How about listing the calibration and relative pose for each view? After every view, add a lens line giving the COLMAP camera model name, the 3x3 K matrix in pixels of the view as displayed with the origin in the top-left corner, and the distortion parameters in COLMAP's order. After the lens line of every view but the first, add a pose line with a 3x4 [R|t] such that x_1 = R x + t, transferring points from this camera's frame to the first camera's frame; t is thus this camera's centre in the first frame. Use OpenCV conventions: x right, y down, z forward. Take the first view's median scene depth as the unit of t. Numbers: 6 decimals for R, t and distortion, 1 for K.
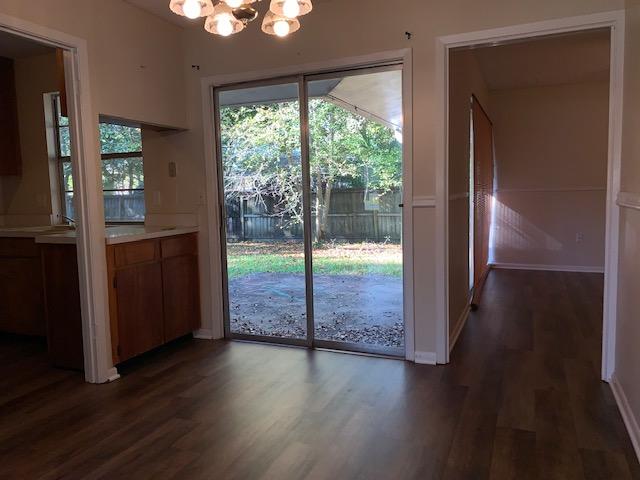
lens RADIAL K [[486.4, 0, 320.0], [0, 486.4, 240.0], [0, 0, 1]] dist [0.001205, 0.003690]
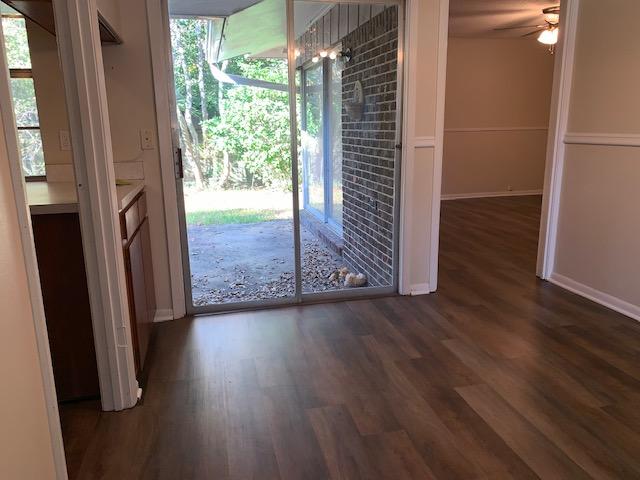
lens RADIAL K [[486.4, 0, 320.0], [0, 486.4, 240.0], [0, 0, 1]] dist [0.001205, 0.003690]
pose [[0.805857, -0.121812, 0.579445, -0.576381], [0.056660, 0.989983, 0.129317, -0.018378], [-0.589394, -0.071379, 0.804686, 0.273849]]
